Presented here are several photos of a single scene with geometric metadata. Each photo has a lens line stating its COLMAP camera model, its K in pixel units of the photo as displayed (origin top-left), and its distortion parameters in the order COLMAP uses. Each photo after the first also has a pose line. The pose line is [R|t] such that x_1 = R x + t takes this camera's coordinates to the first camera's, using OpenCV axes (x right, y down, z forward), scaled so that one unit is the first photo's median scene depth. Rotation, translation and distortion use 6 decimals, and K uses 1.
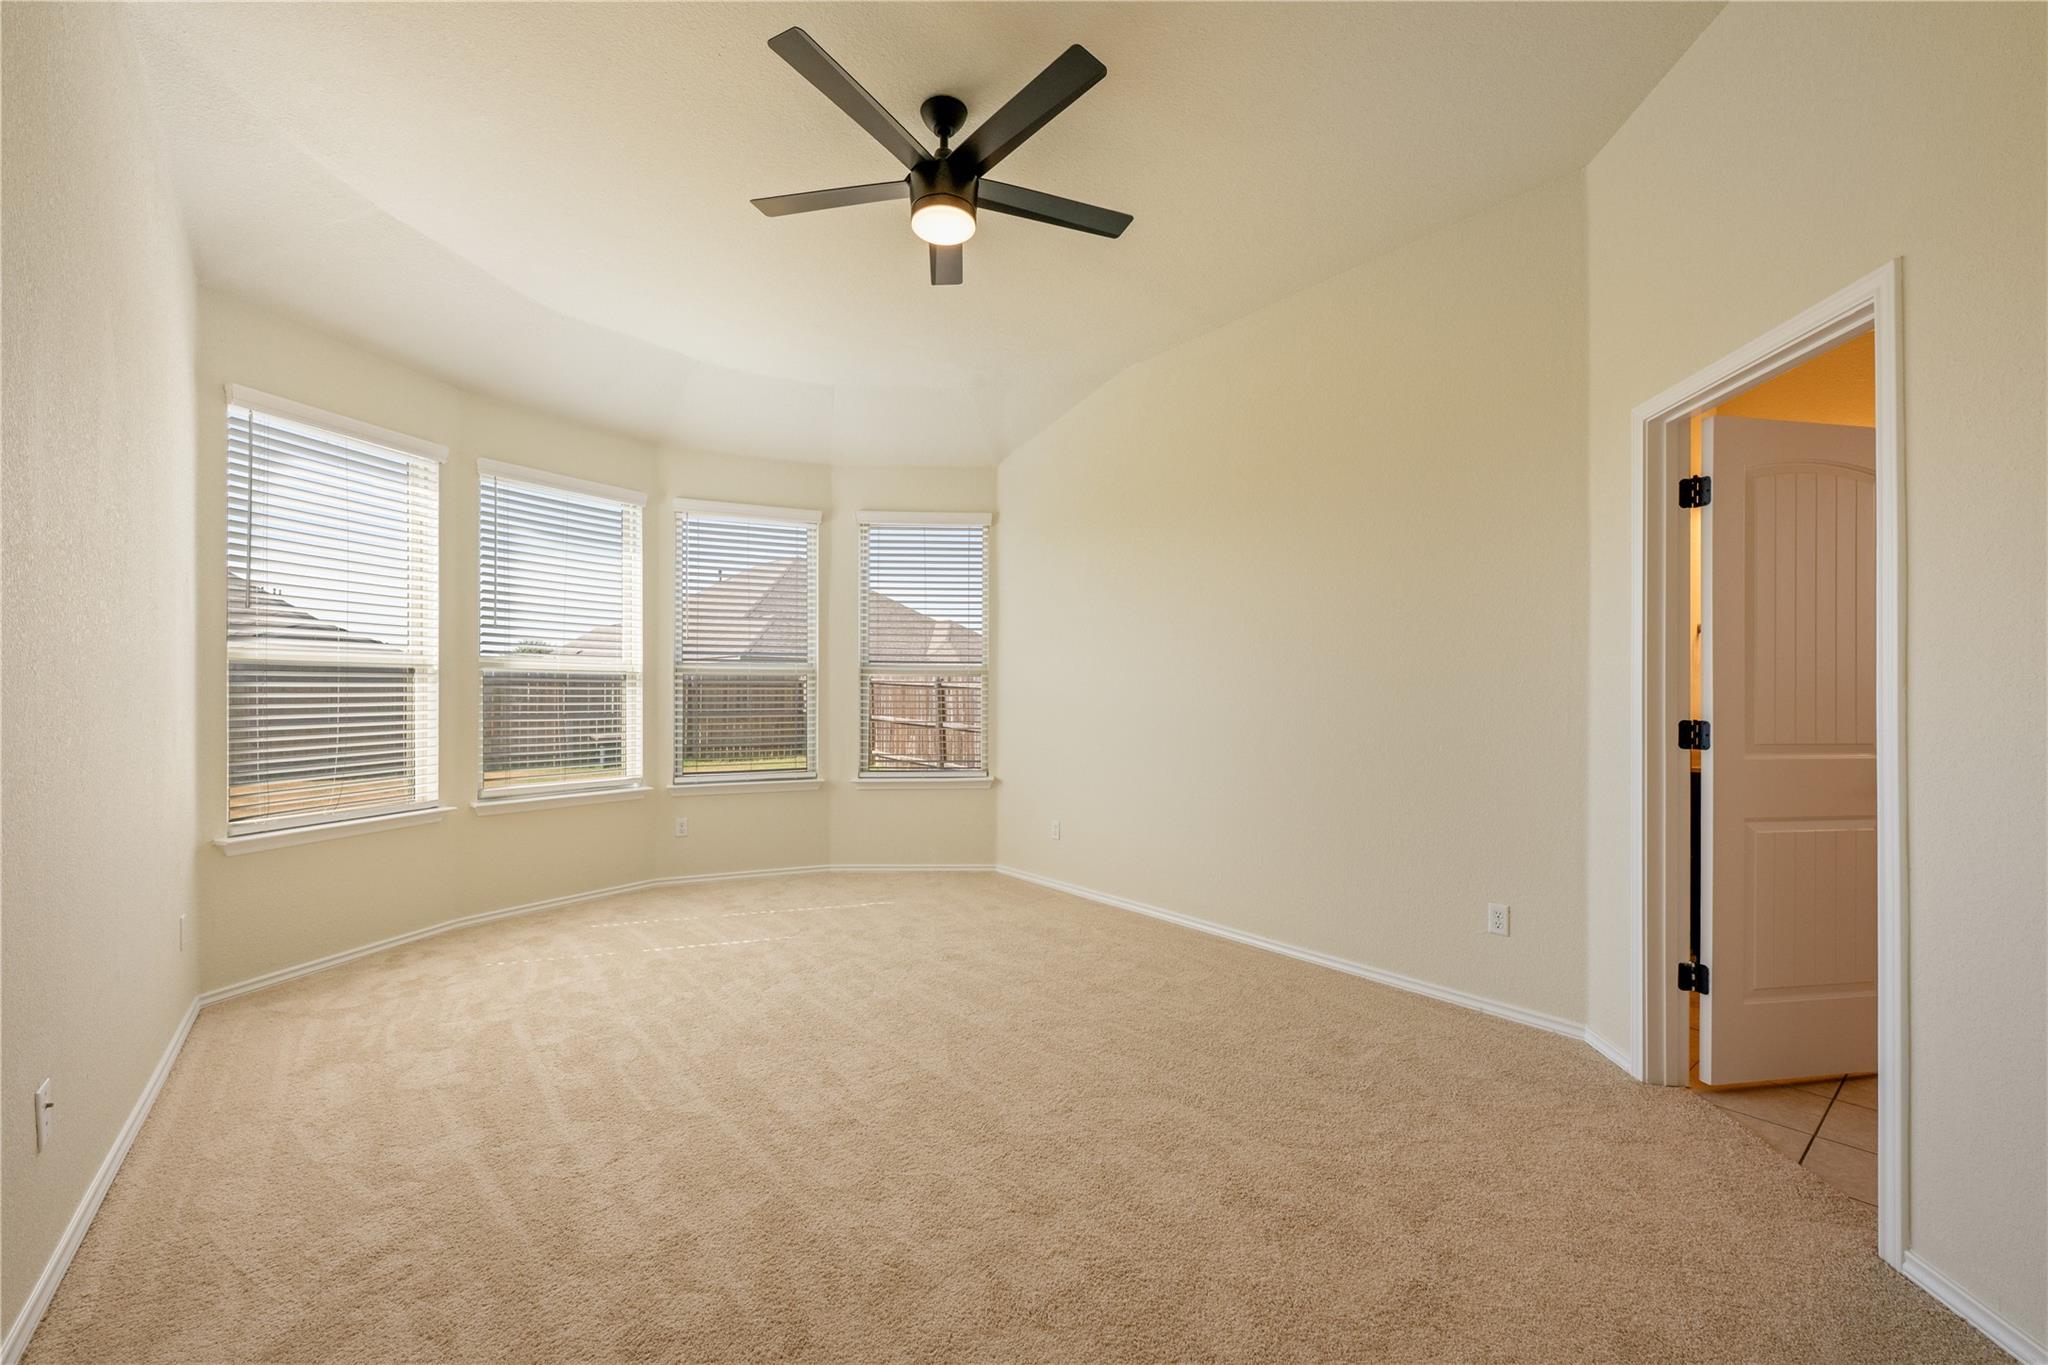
lens RADIAL K [[820.9, 0, 1024.6], [0, 820.9, 690.7], [0, 0, 1]] dist [0.000384, -0.000111]
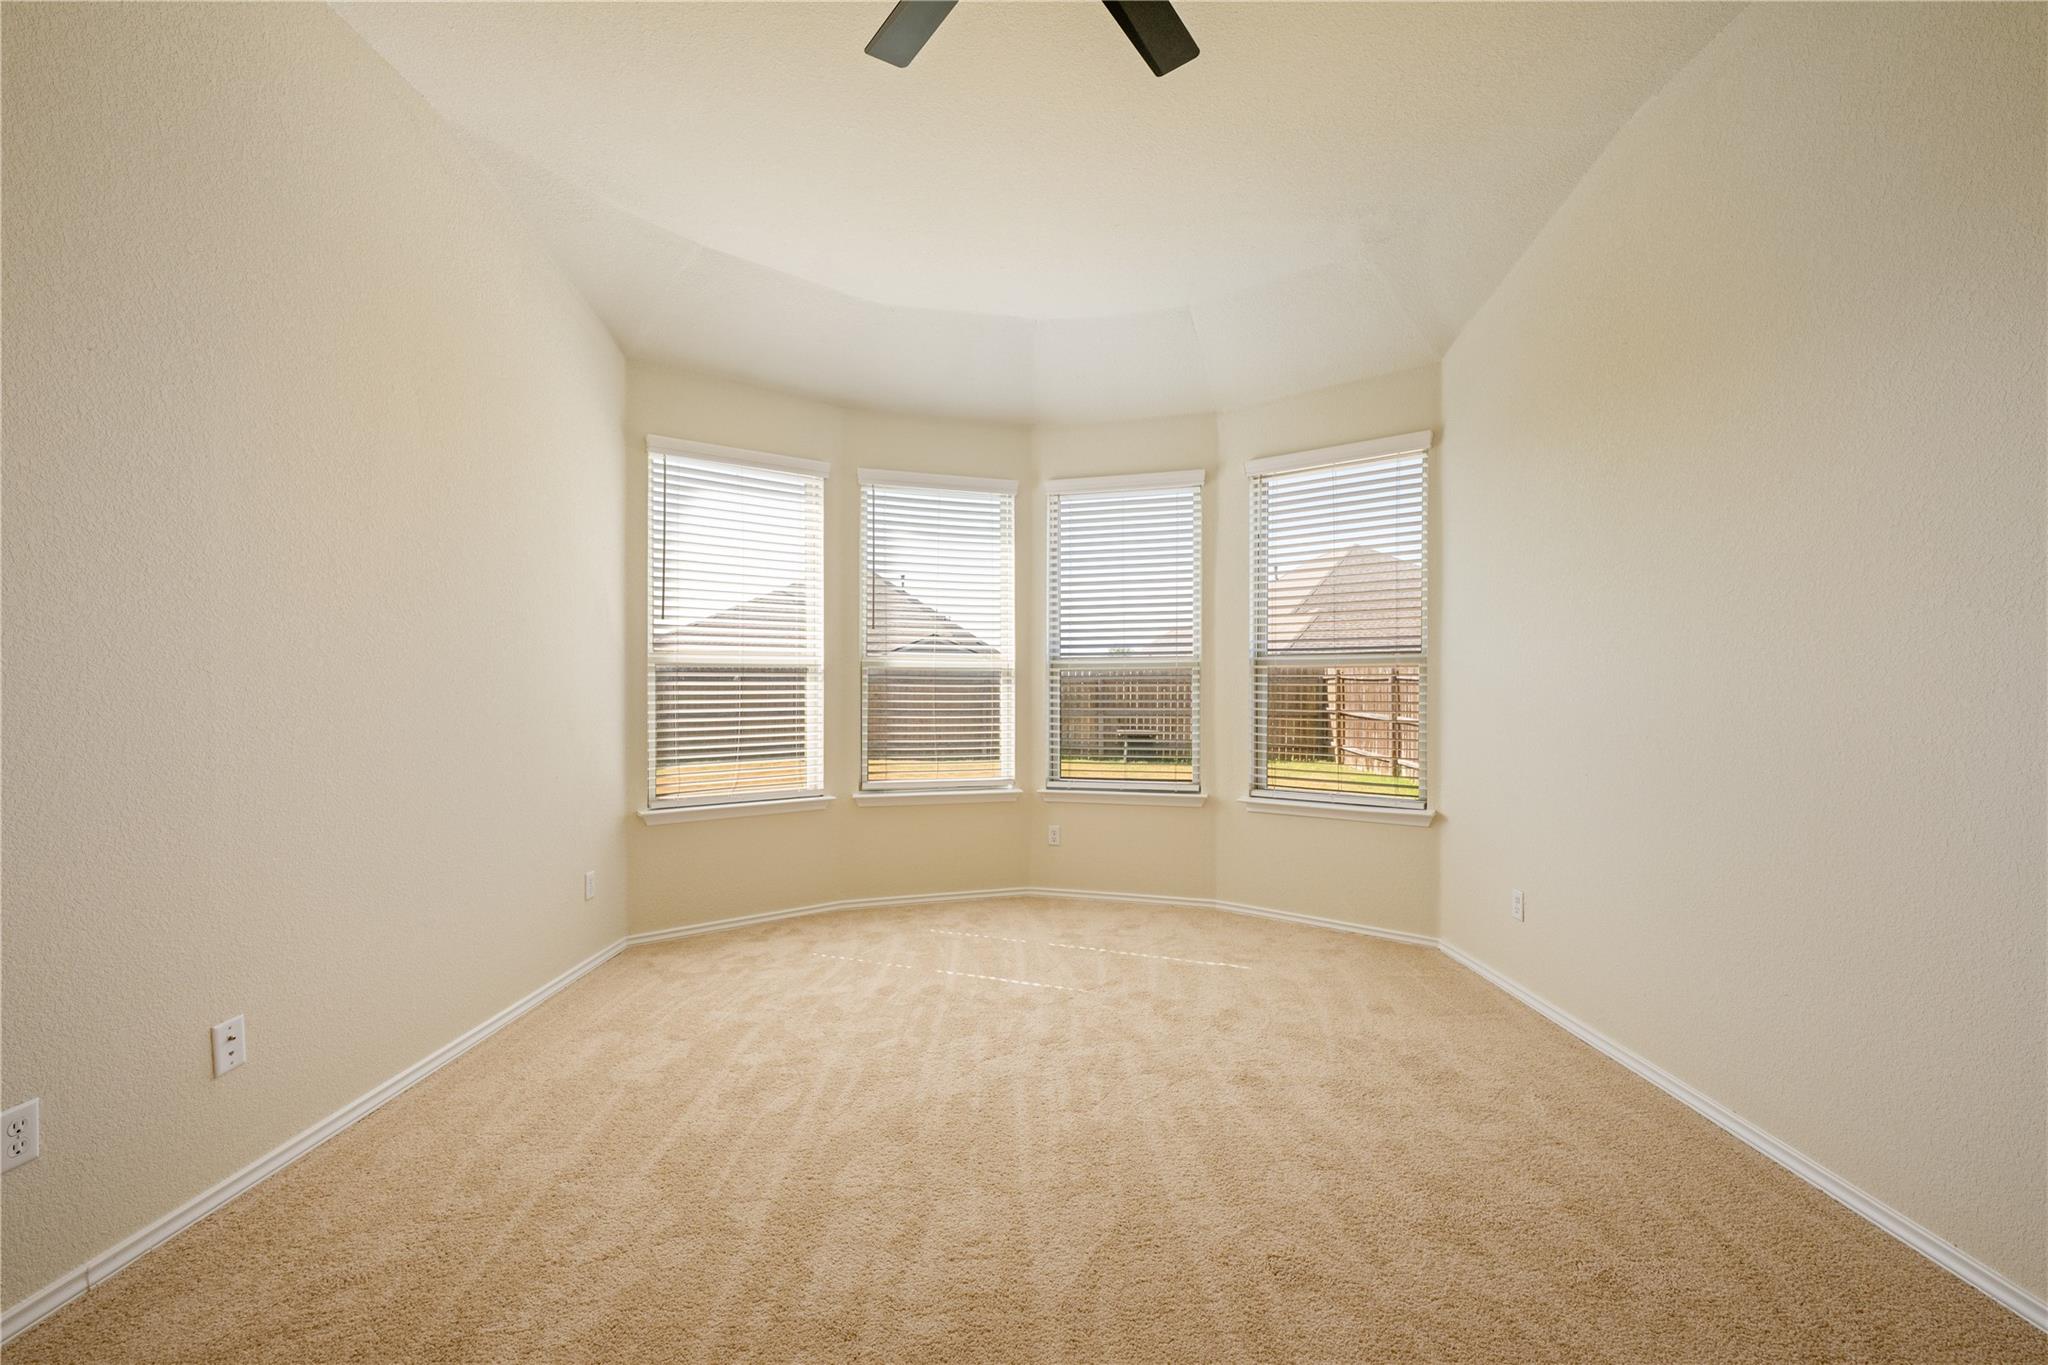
lens RADIAL K [[820.9, 0, 1024.6], [0, 820.9, 690.7], [0, 0, 1]] dist [0.000384, -0.000111]
pose [[0.772492, -0.001653, -0.635023, 0.169708], [0.003390, 0.999993, 0.001521, 0.002035], [0.635016, -0.003328, 0.772492, 0.308826]]
